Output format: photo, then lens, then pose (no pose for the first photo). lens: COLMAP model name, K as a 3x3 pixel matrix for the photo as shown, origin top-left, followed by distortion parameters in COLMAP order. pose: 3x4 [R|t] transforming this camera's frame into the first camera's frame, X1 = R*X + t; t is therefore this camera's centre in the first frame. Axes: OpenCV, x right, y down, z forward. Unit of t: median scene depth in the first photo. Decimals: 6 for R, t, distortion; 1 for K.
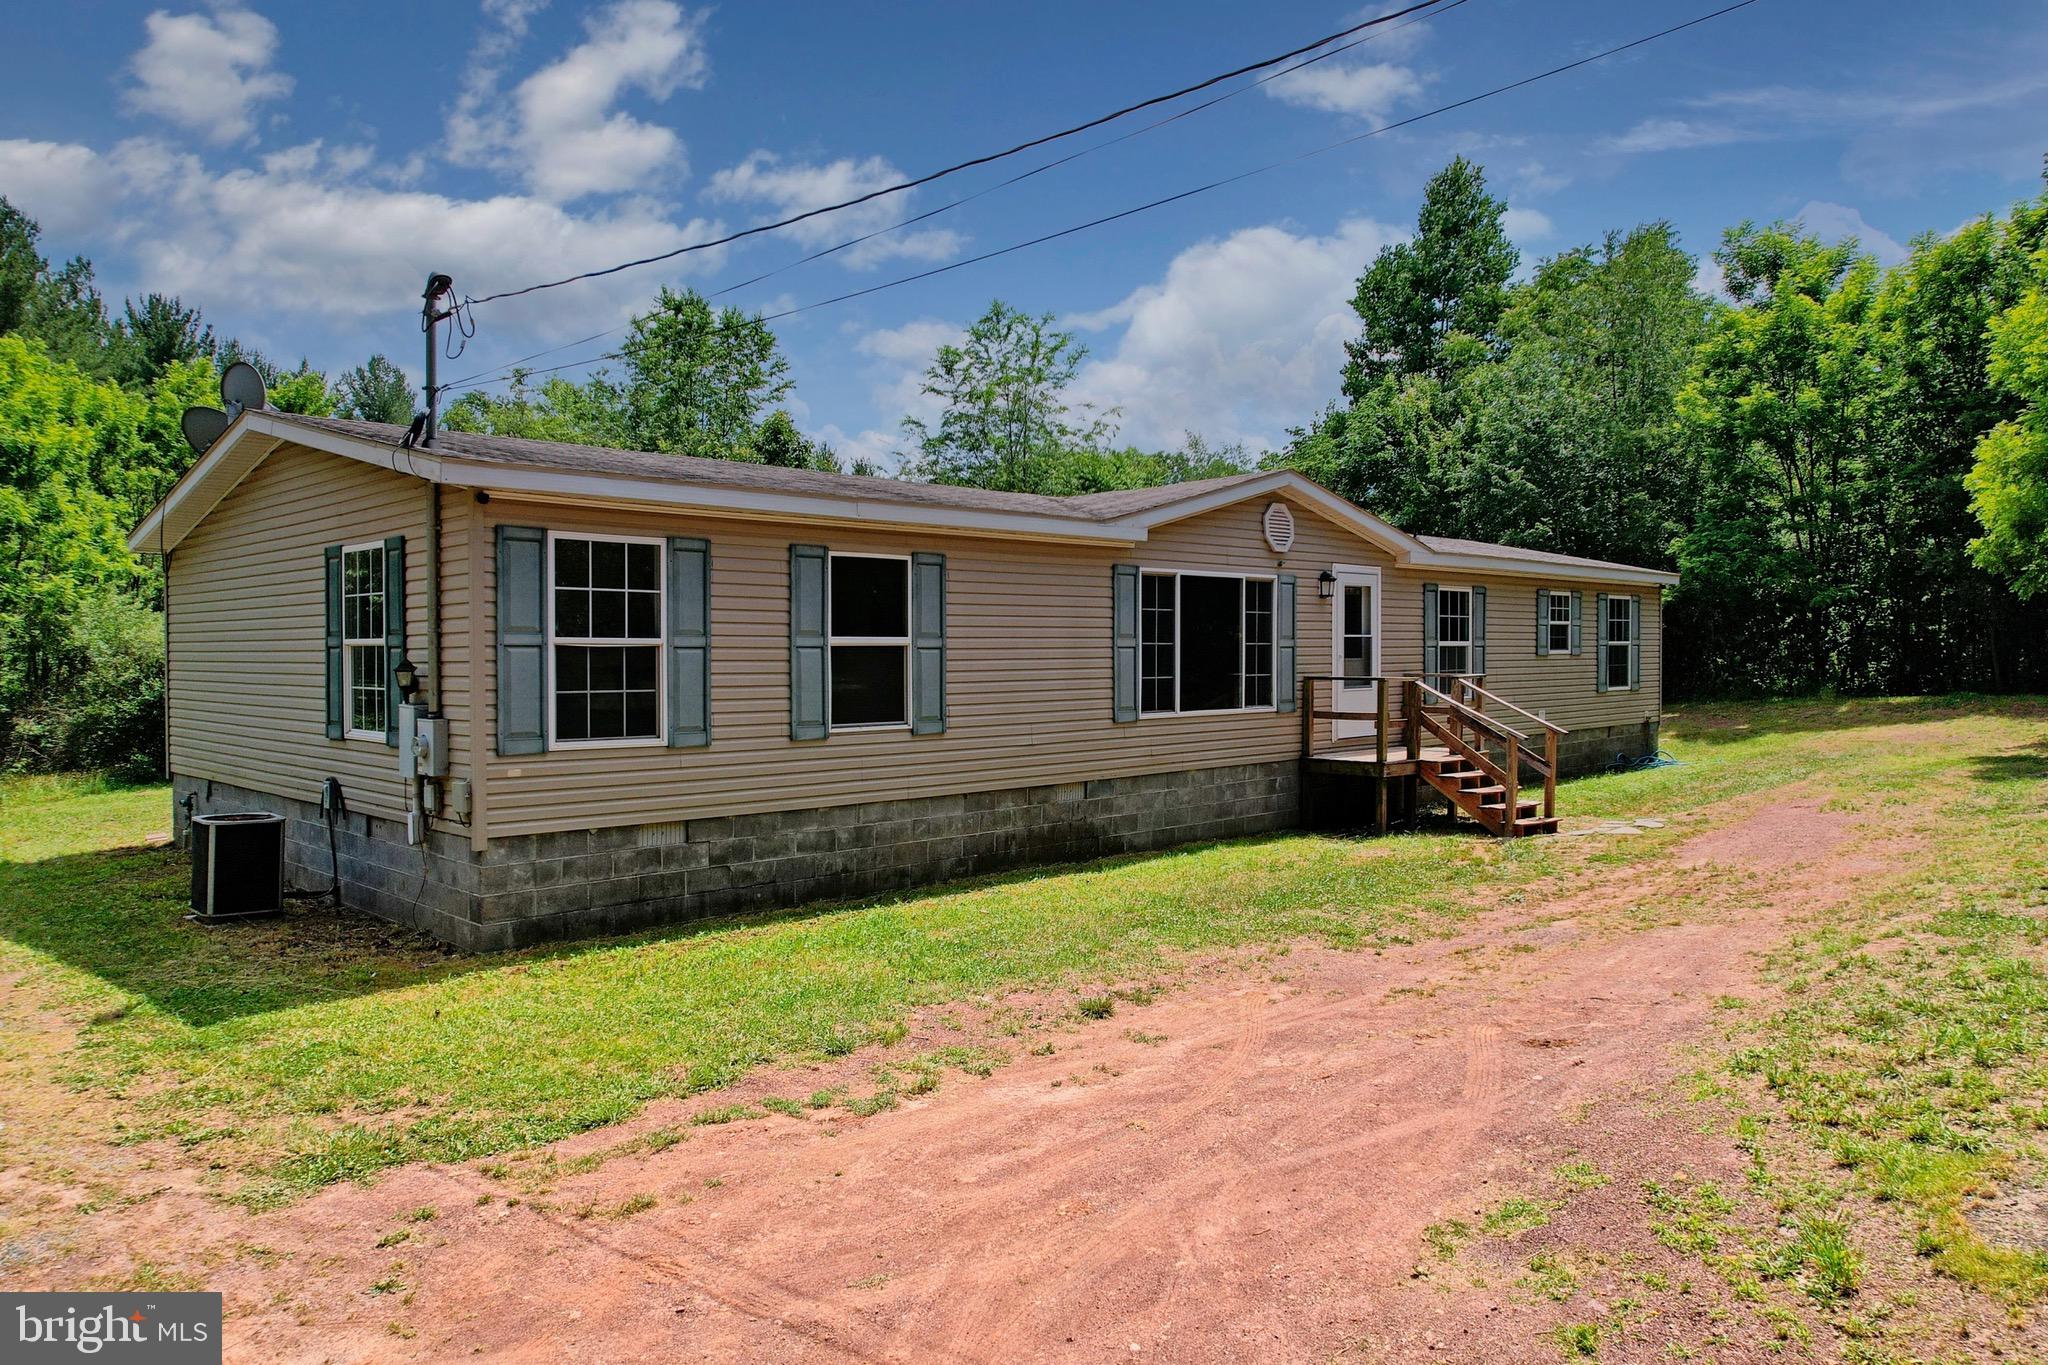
lens RADIAL K [[1416.1, 0, 1099.8], [0, 1416.1, 679.7], [0, 0, 1]] dist [-0.028113, 0.003006]
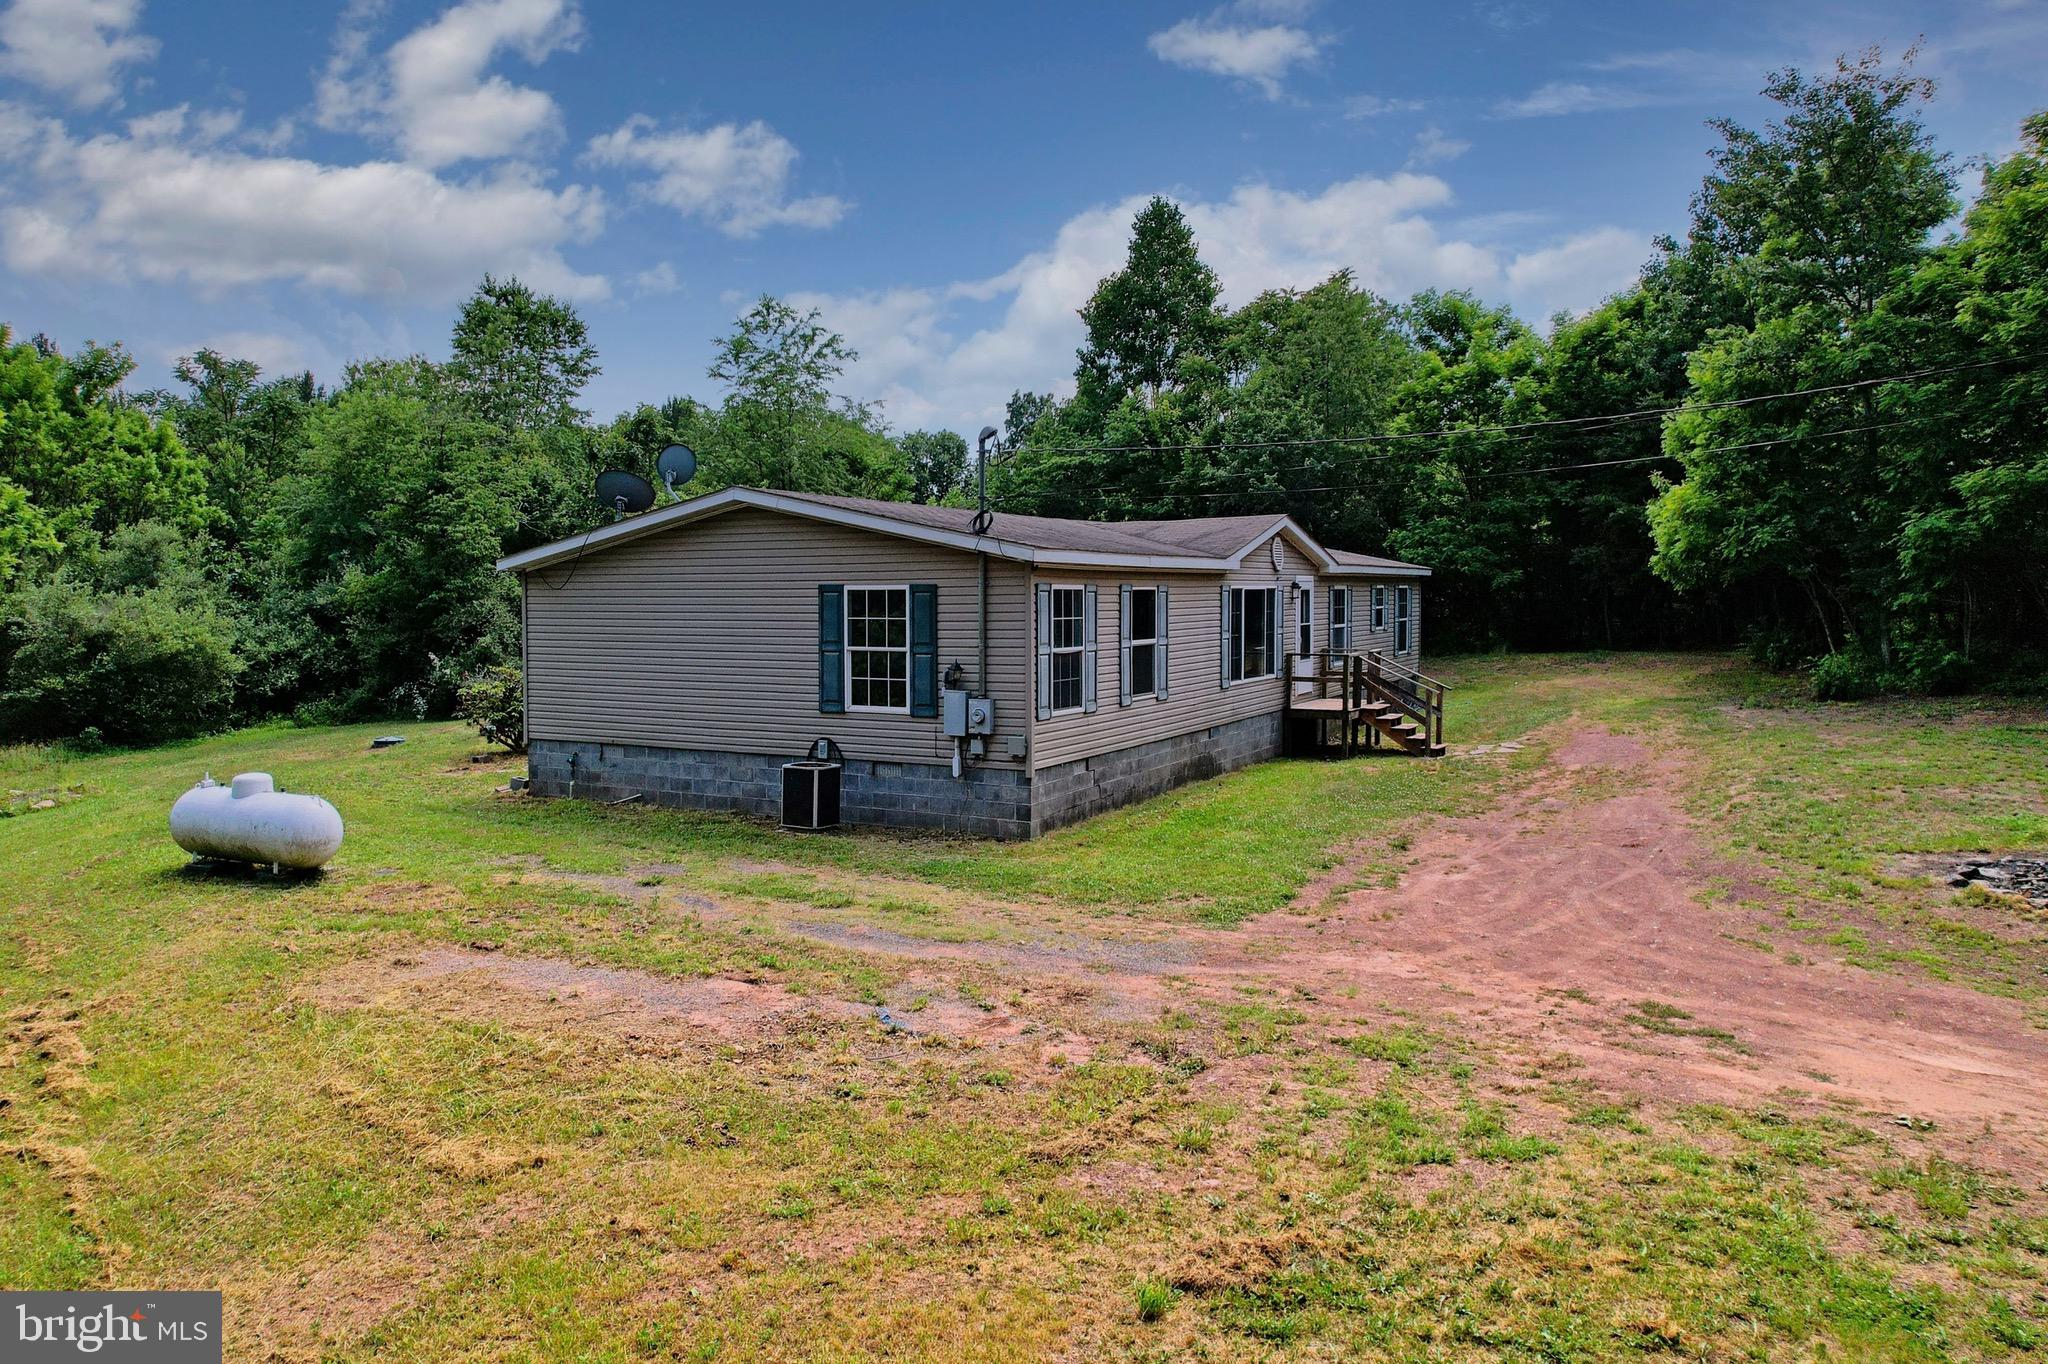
lens RADIAL K [[1410.7, 0, 1024.0], [0, 1410.7, 682.0], [0, 0, 1]] dist [-0.040238, -0.000328]
pose [[0.964732, -0.016675, 0.262705, -0.581213], [0.005657, 0.999074, 0.042640, -0.041485], [-0.263173, -0.039650, 0.963934, -0.401184]]
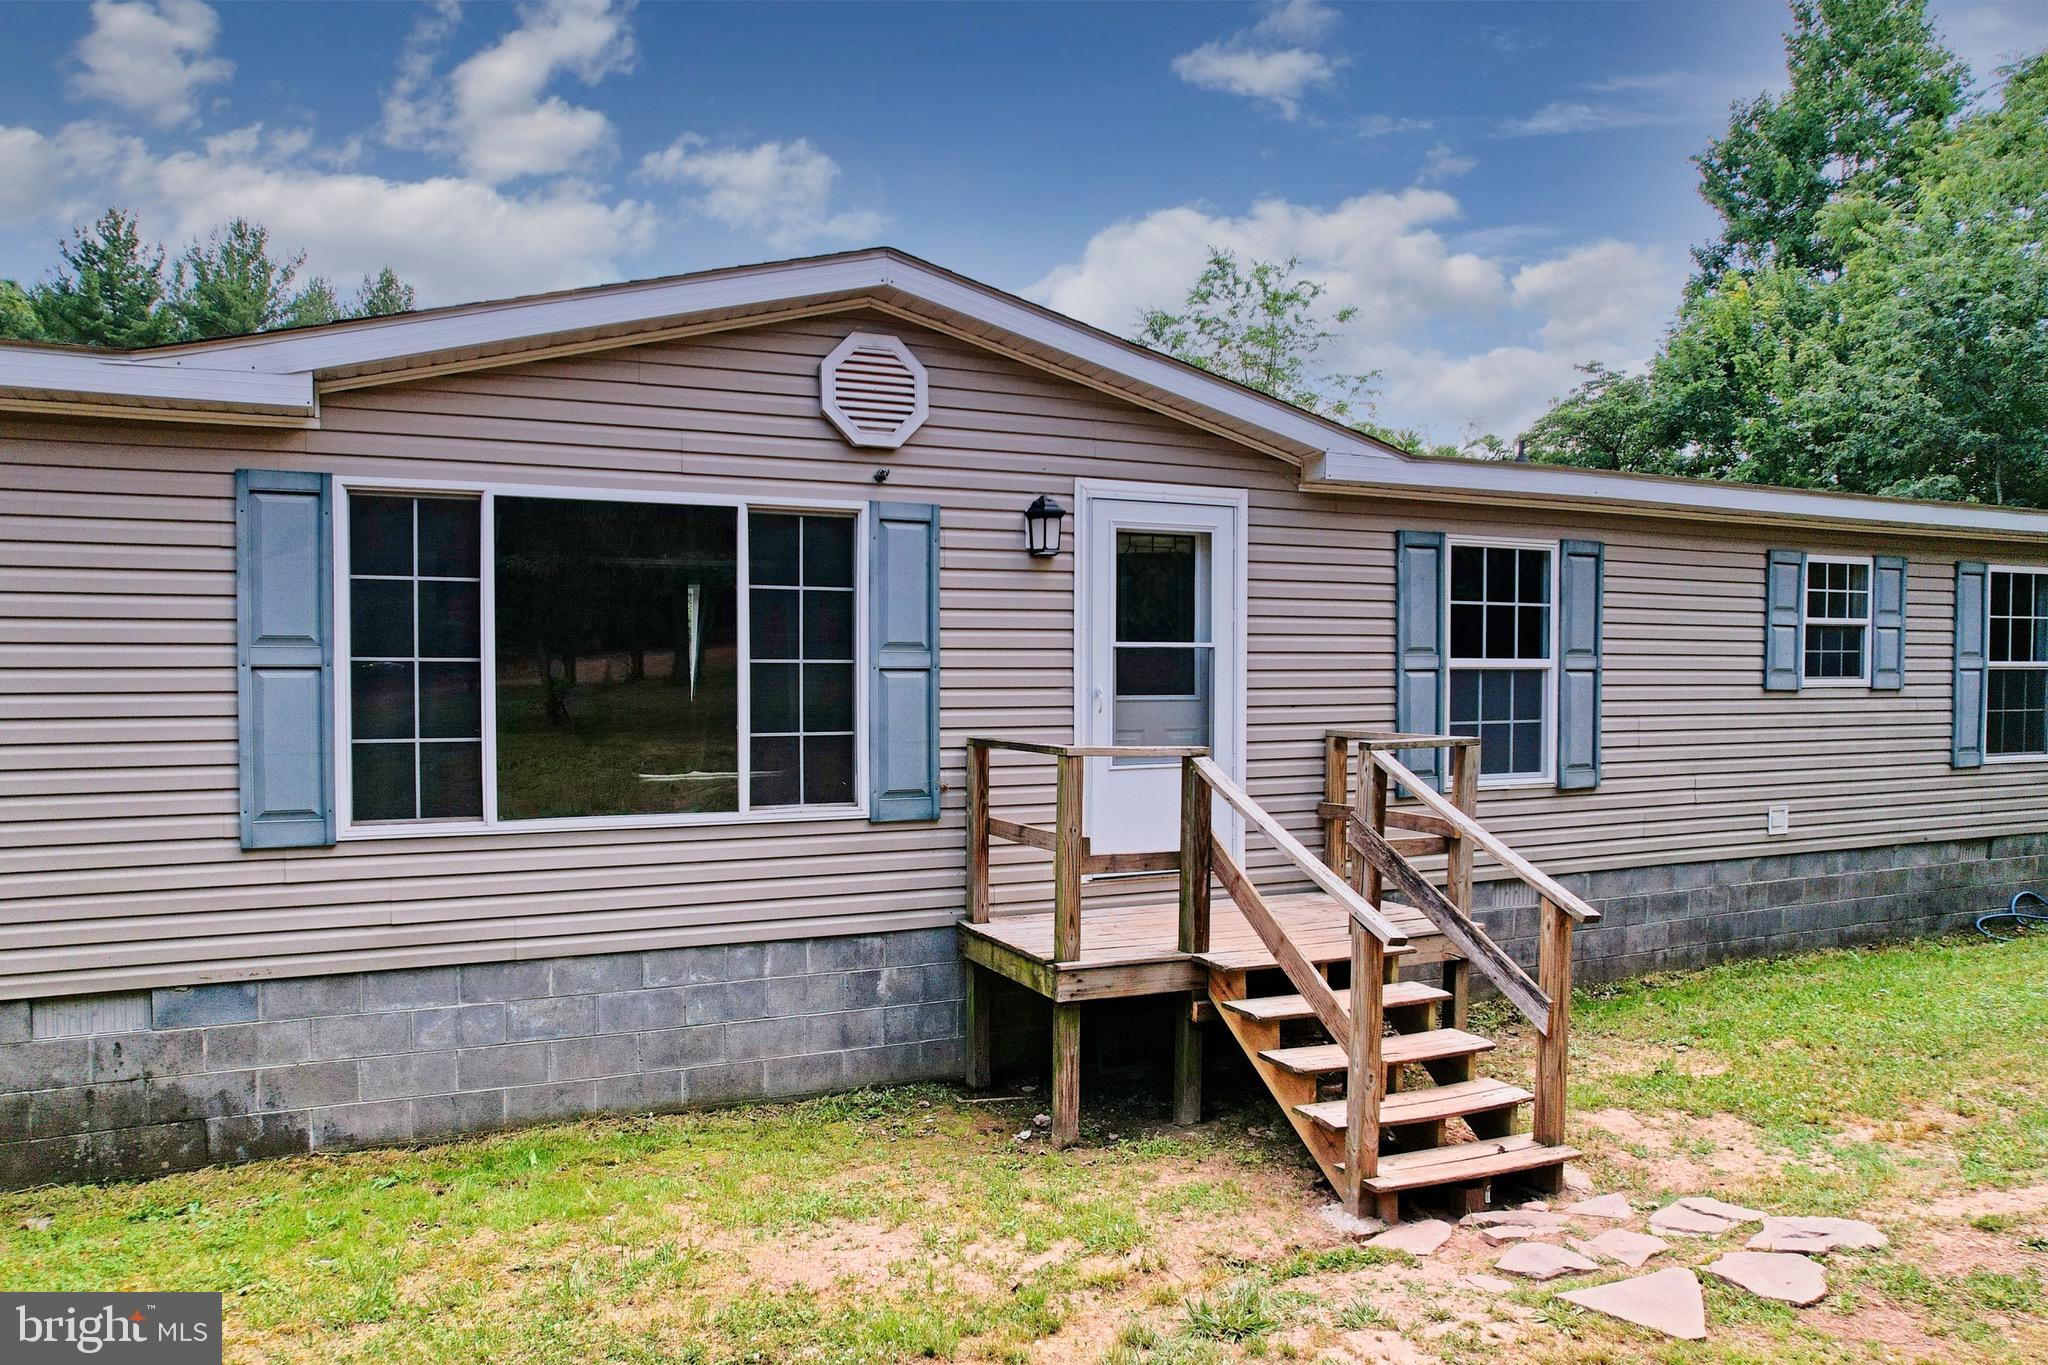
lens RADIAL K [[1429.3, 0, 980.7], [0, 1429.3, 724.7], [0, 0, 1]] dist [-0.065969, 0.056688]
pose [[0.924112, 0.006997, -0.382058, 0.359703], [-0.005952, 0.999975, 0.003917, -0.008661], [0.382076, -0.001346, 0.924130, 0.681446]]
